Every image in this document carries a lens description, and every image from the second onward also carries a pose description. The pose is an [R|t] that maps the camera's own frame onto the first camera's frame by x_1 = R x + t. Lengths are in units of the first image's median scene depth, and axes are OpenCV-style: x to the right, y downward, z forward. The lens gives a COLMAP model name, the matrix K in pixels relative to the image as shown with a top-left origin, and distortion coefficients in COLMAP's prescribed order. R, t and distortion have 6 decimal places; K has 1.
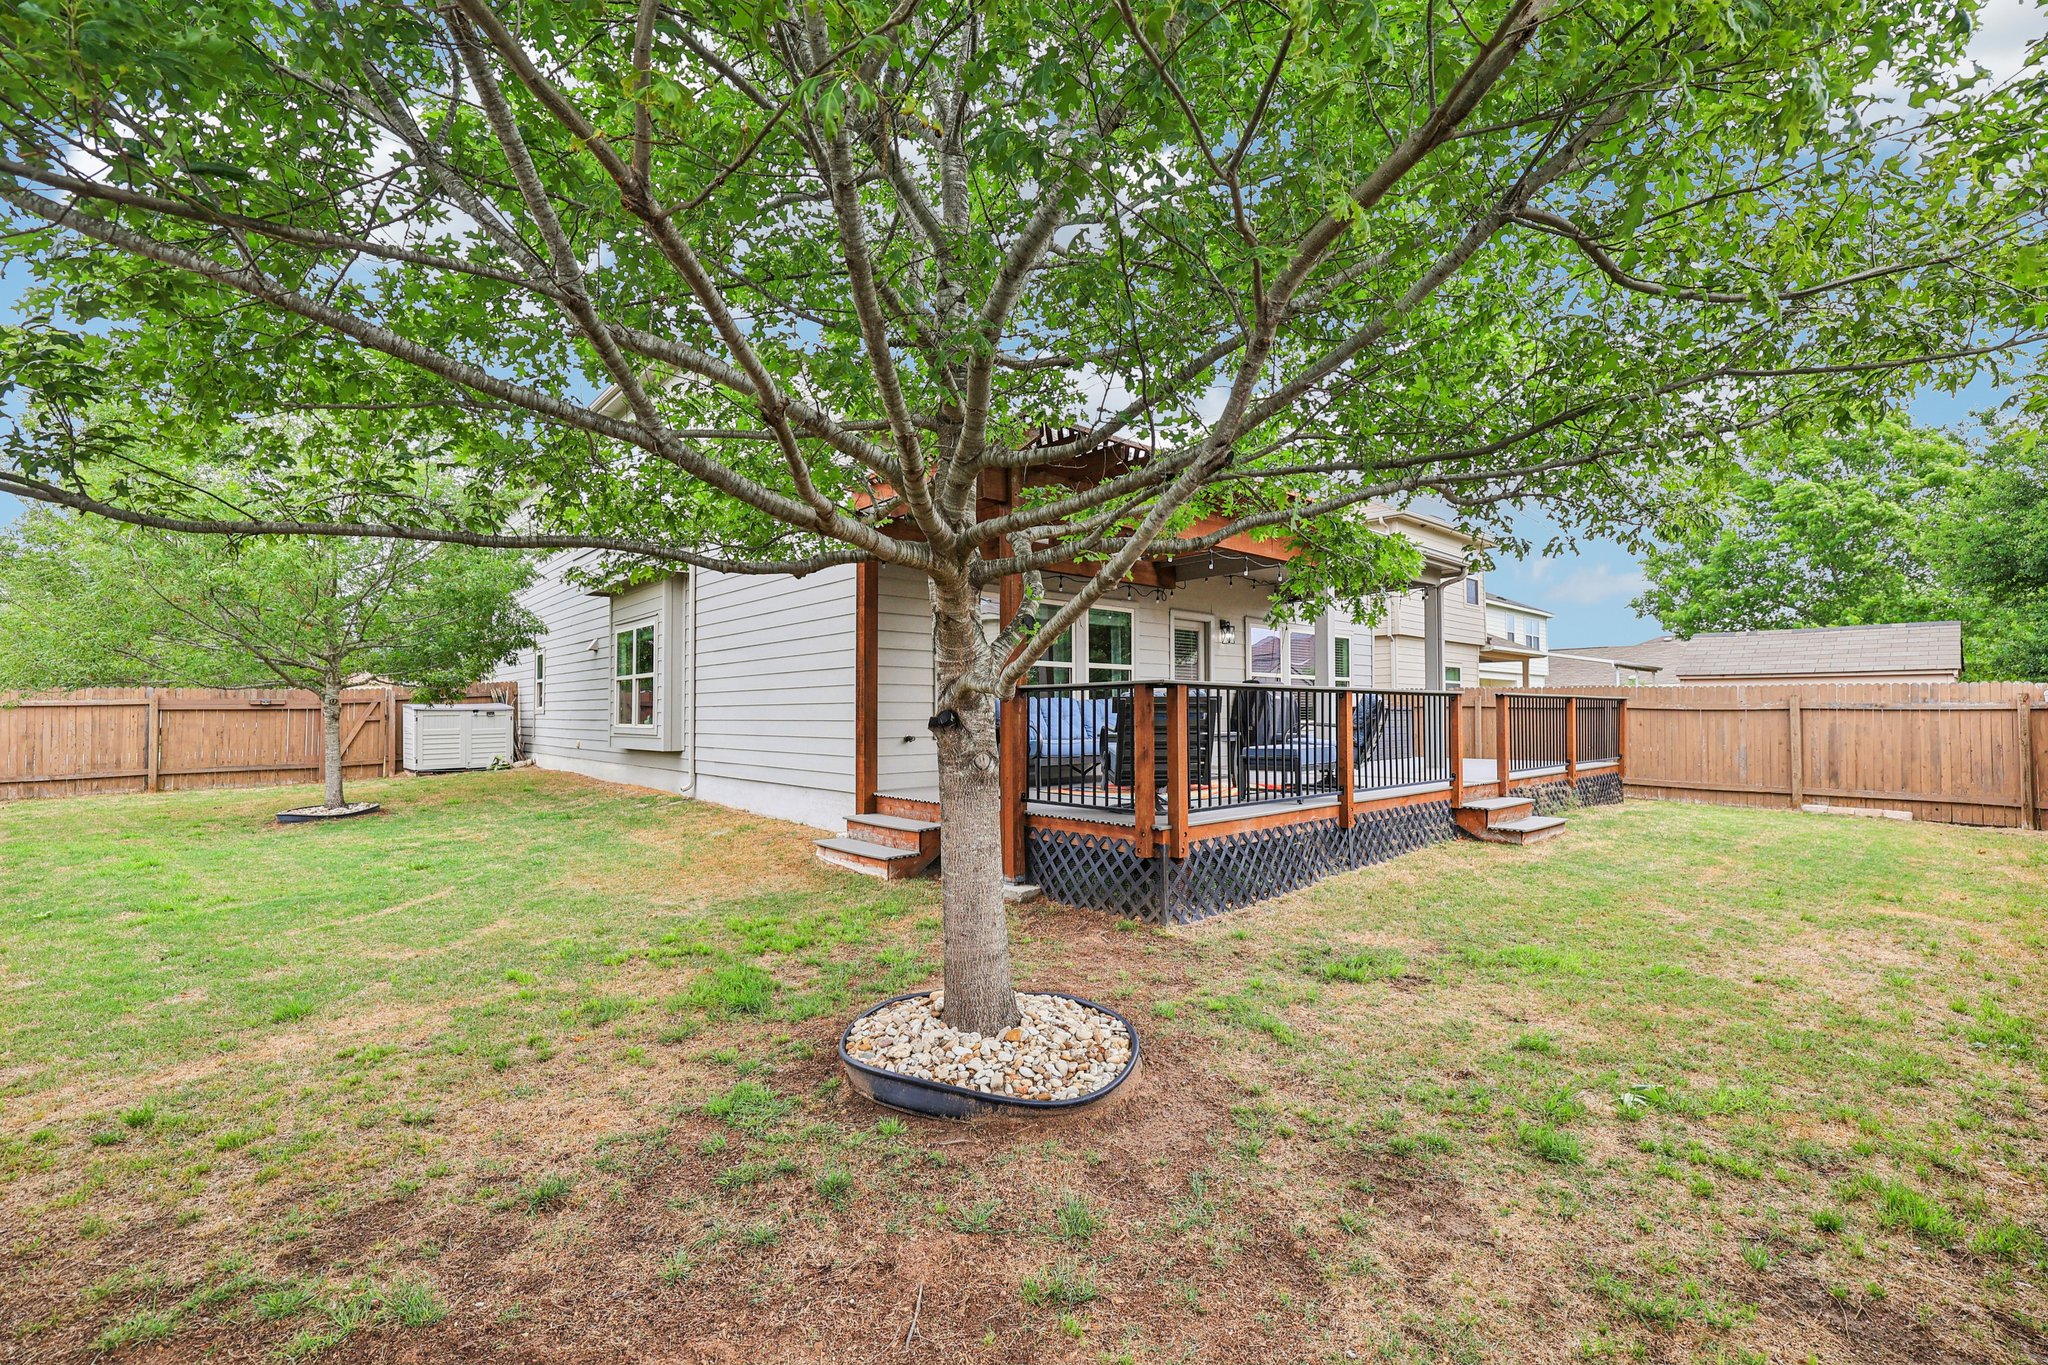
lens RADIAL K [[874.6, 0, 1028.6], [0, 874.6, 688.7], [0, 0, 1]] dist [0.001233, 0.000166]
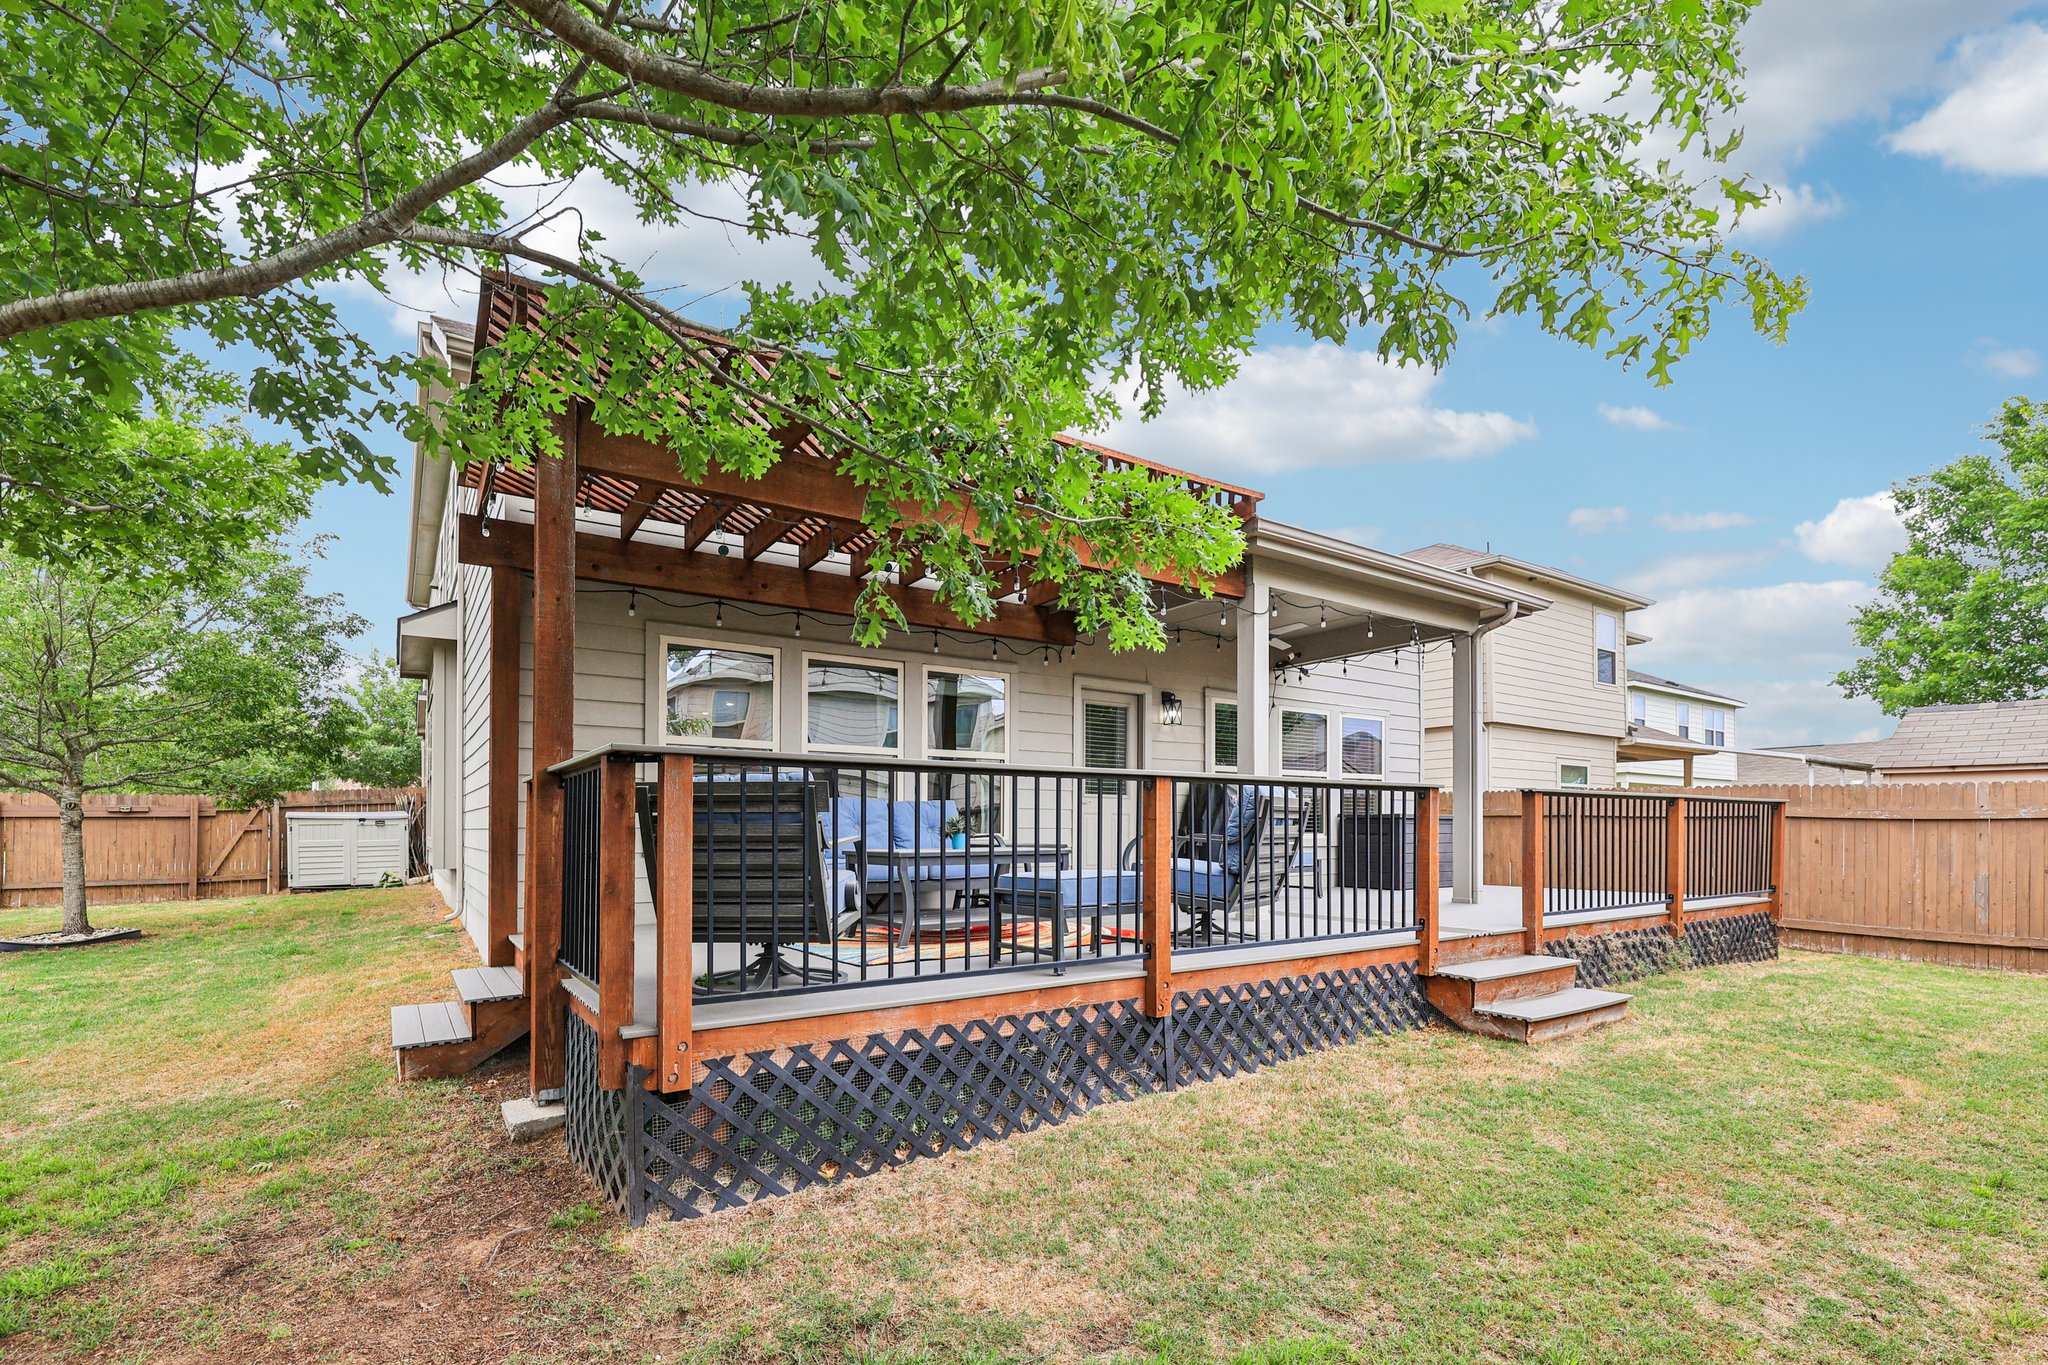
lens RADIAL K [[938.2, 0, 1030.9], [0, 938.2, 827.8], [0, 0, 1]] dist [0.005169, 0.000529]
pose [[0.992118, 0.003144, -0.125269, 0.214843], [0.000346, 0.999613, 0.027825, 0.011310], [0.125308, -0.027649, 0.991733, 0.231835]]
